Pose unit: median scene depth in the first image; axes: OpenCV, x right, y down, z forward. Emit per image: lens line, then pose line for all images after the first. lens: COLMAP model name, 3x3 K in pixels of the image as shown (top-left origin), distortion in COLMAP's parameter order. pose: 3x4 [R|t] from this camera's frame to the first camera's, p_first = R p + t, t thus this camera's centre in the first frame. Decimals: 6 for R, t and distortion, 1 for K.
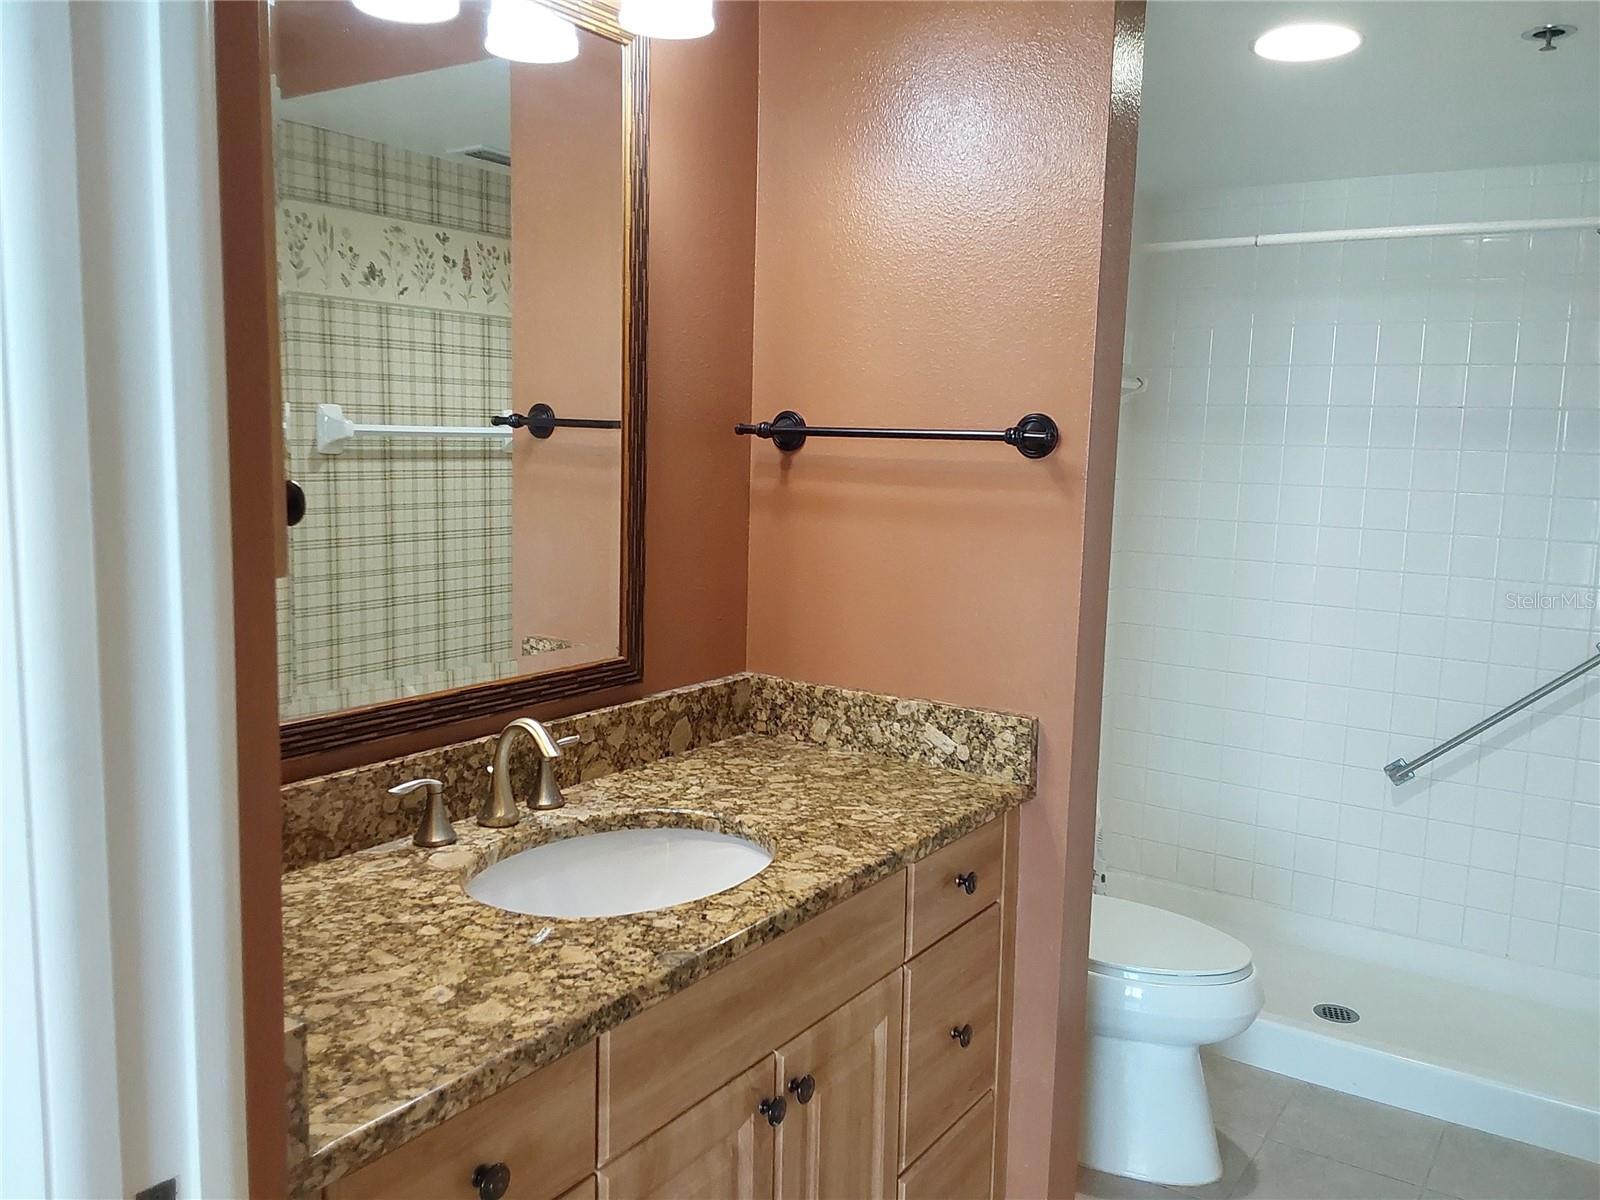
lens RADIAL K [[1285.1, 0, 790.0], [0, 1285.1, 600.1], [0, 0, 1]] dist [0.110775, -0.163692]
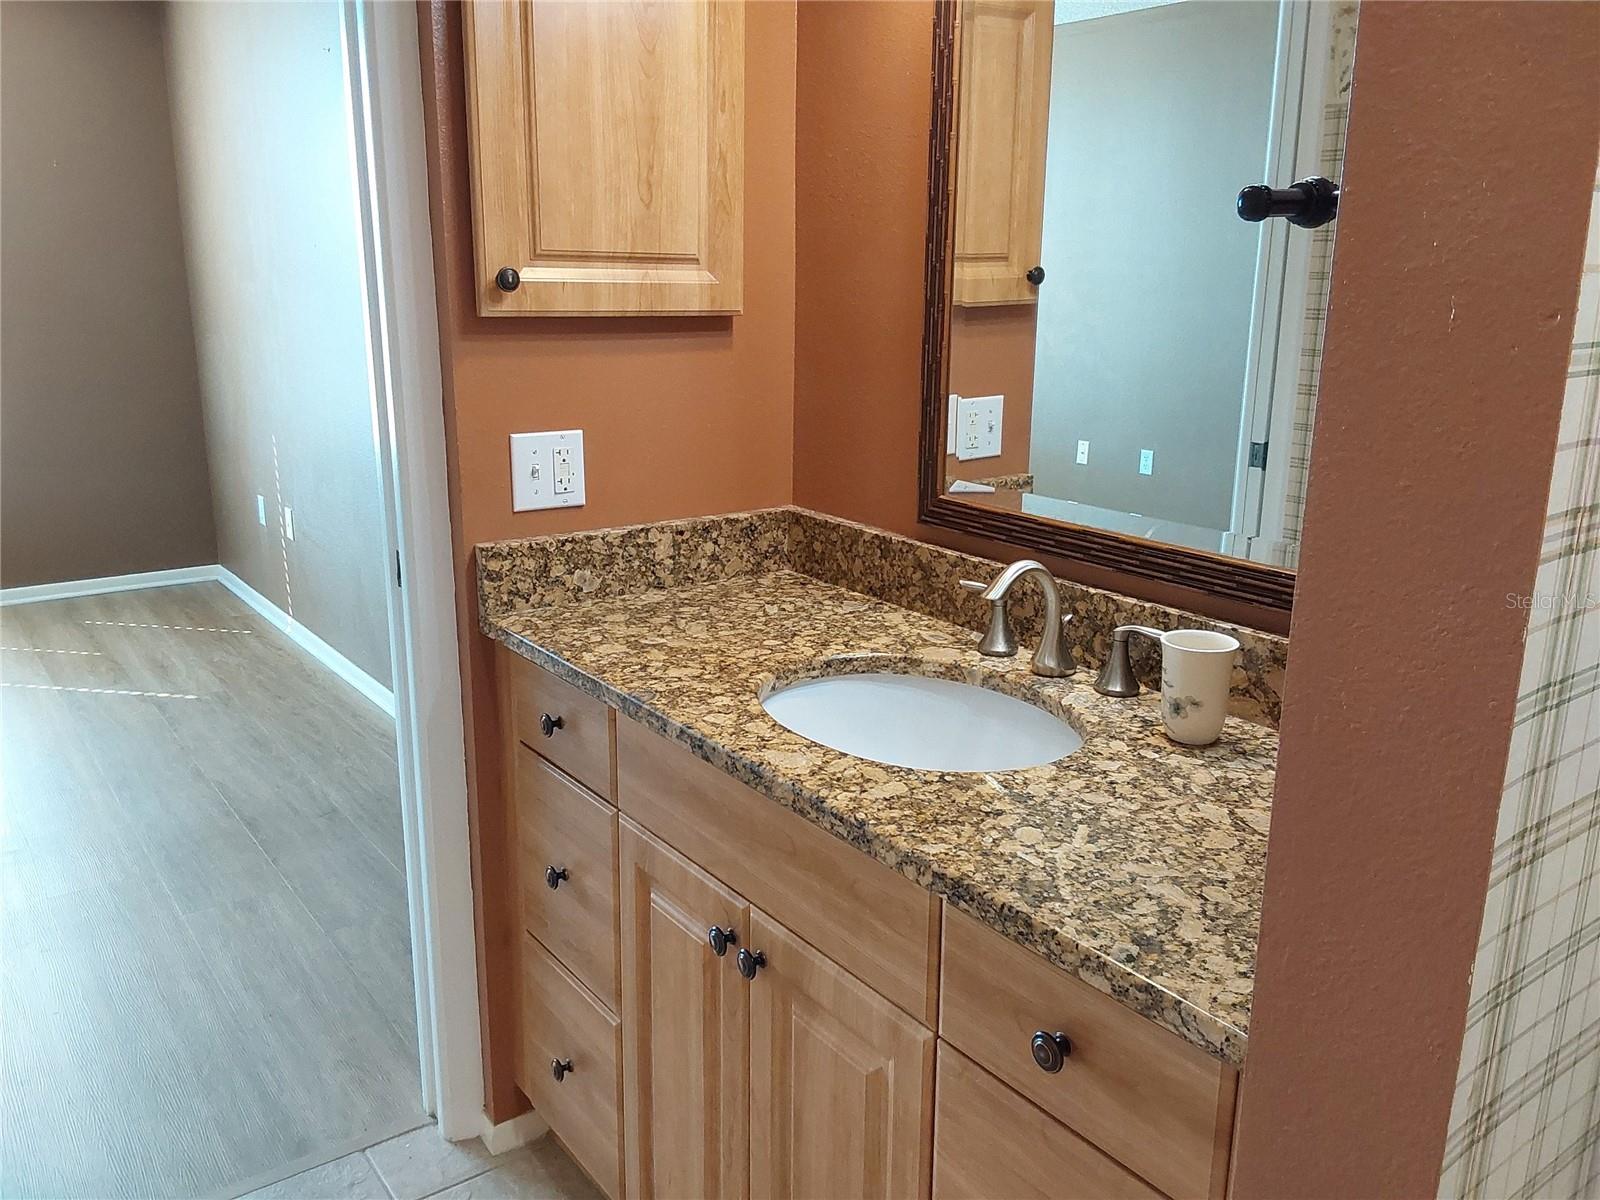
lens RADIAL K [[1285.1, 0, 790.4], [0, 1285.1, 604.6], [0, 0, 1]] dist [0.110775, -0.163692]
pose [[-0.344072, 0.216925, -0.913542, 0.763315], [-0.135600, 0.951267, 0.276955, -0.120873], [0.929100, 0.219168, -0.297889, 1.209697]]
